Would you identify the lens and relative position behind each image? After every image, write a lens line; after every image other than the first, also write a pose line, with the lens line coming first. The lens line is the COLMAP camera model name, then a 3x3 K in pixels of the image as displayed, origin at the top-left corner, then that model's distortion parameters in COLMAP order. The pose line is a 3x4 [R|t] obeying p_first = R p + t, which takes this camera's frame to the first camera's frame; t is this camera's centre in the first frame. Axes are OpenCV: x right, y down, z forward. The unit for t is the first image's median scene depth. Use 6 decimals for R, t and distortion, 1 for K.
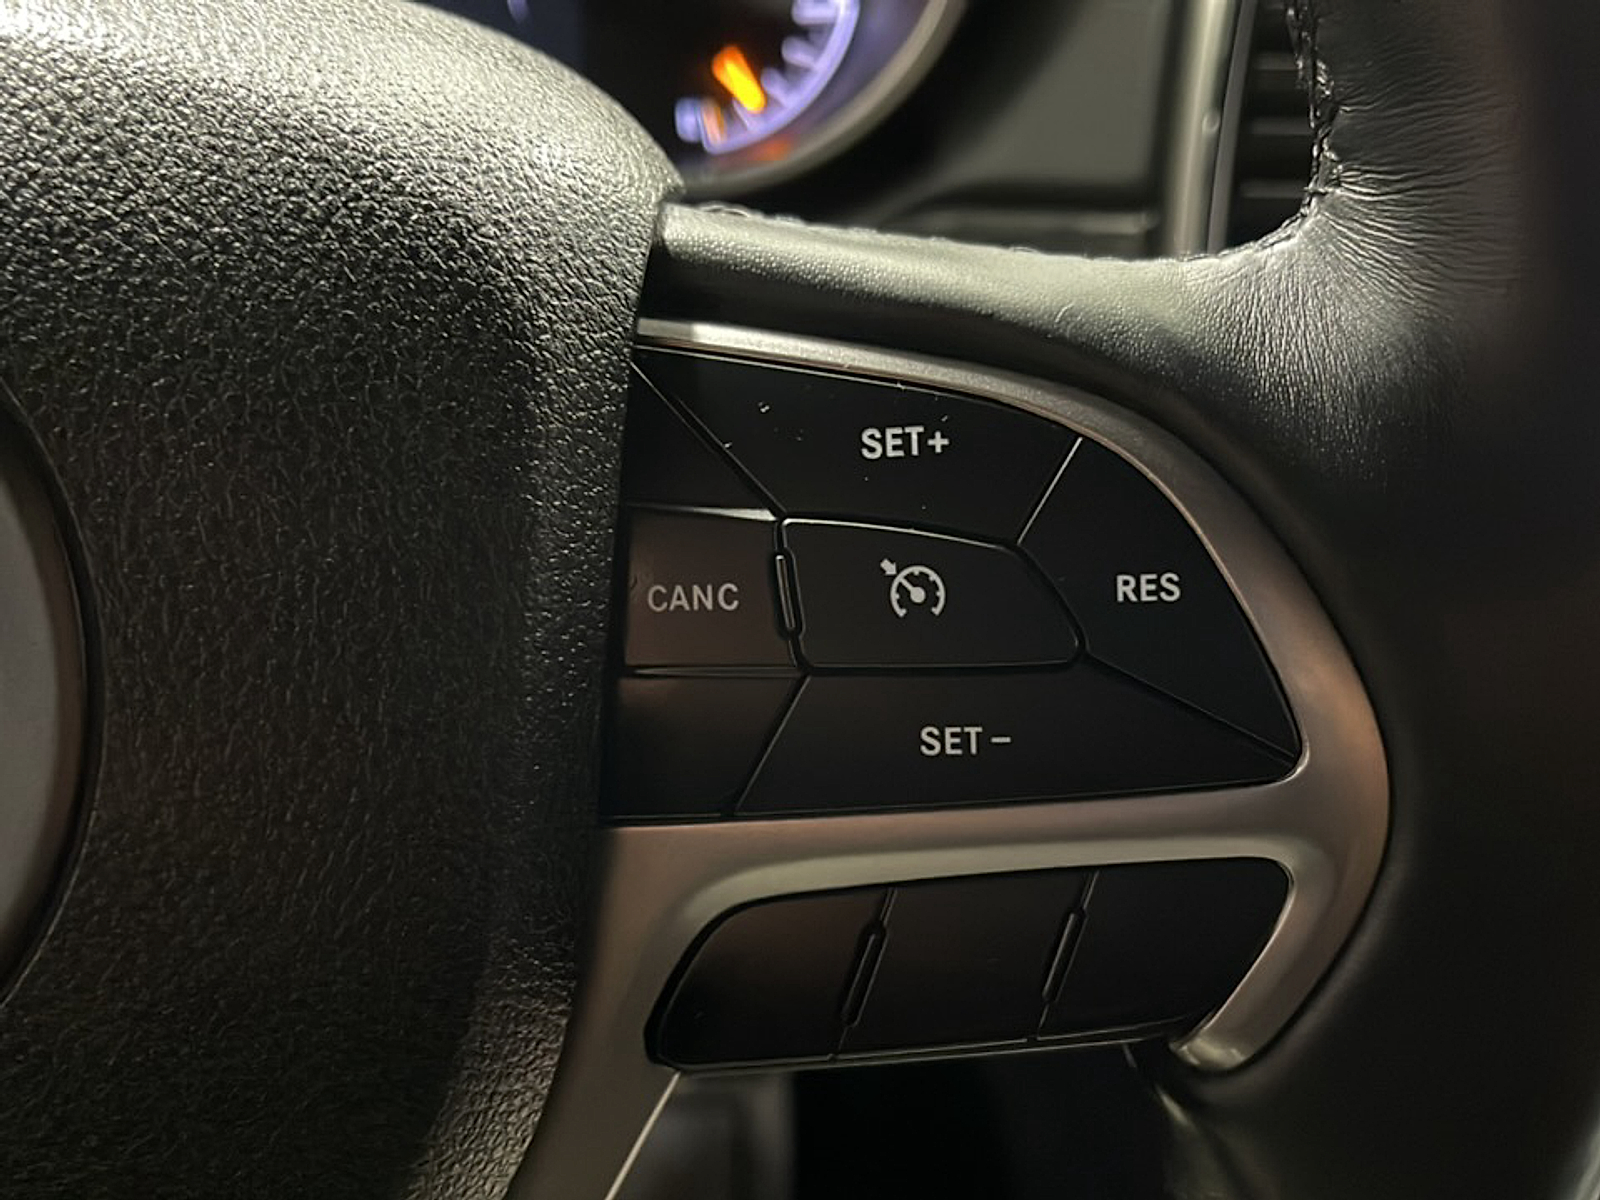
lens RADIAL K [[1602.0, 0, 796.2], [0, 1602.0, 582.8], [0, 0, 1]] dist [0.049991, 0.000000]
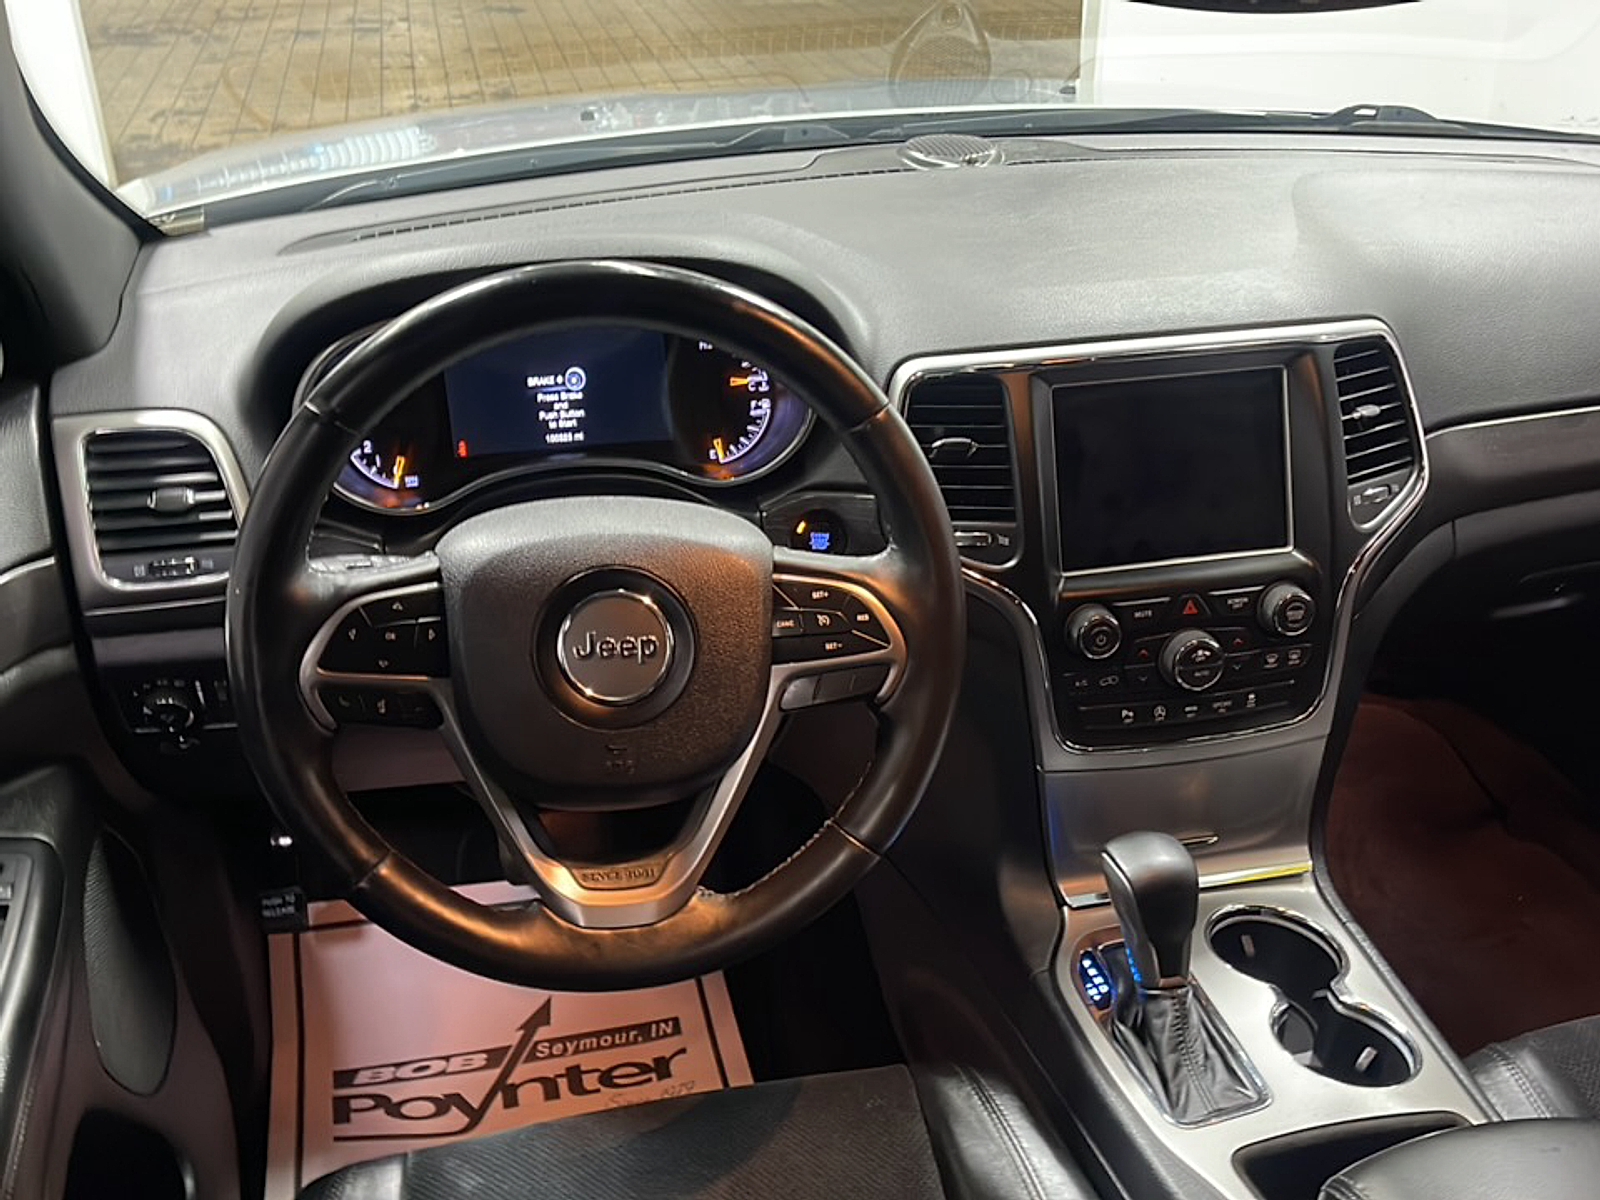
lens RADIAL K [[1602.0, 0, 814.8], [0, 1602.0, 607.5], [0, 0, 1]] dist [0.049991, 0.000000]
pose [[0.991386, -0.057816, 0.117517, -0.630492], [0.058770, 0.998261, -0.004669, -0.016840], [-0.117043, 0.011535, 0.993060, -4.706524]]
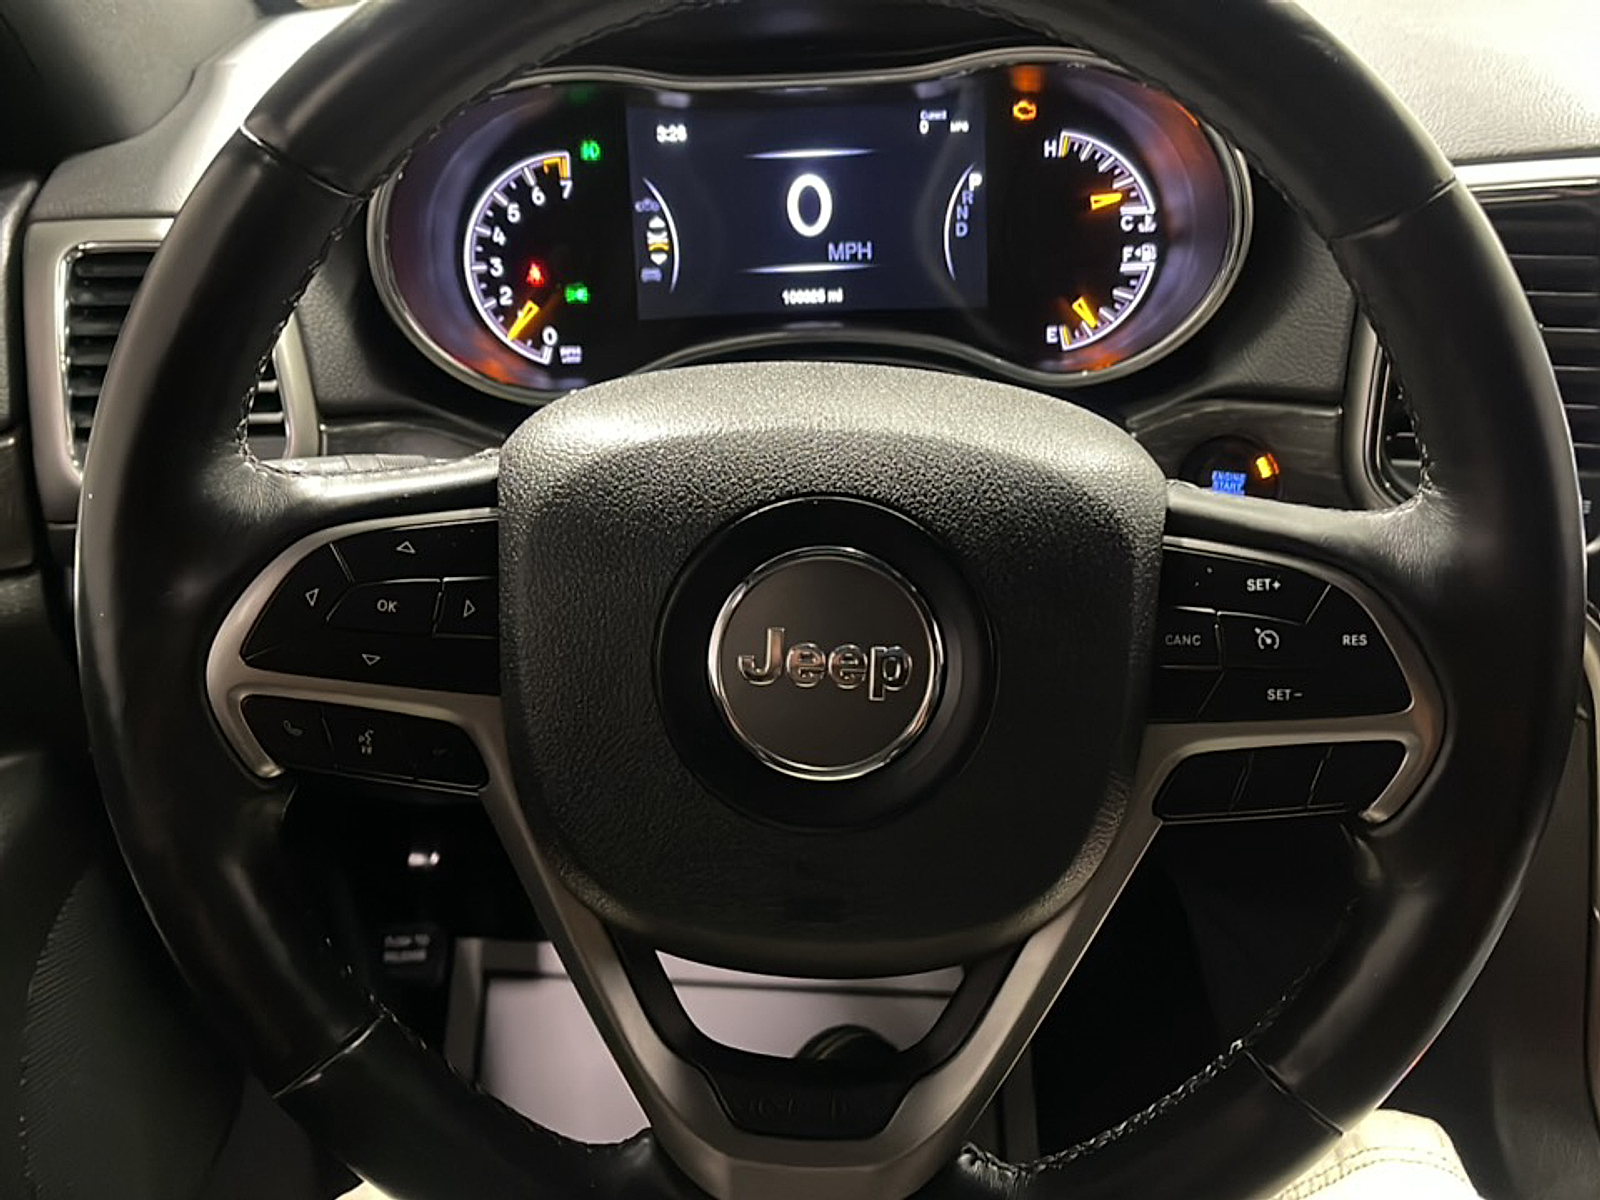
lens RADIAL K [[1602.0, 0, 796.8], [0, 1602.0, 591.4], [0, 0, 1]] dist [0.049991, 0.000000]
pose [[0.995802, 0.015016, -0.090292, -0.479062], [-0.014704, 0.999883, 0.004118, -0.076153], [0.090343, -0.002773, 0.995907, -1.815671]]
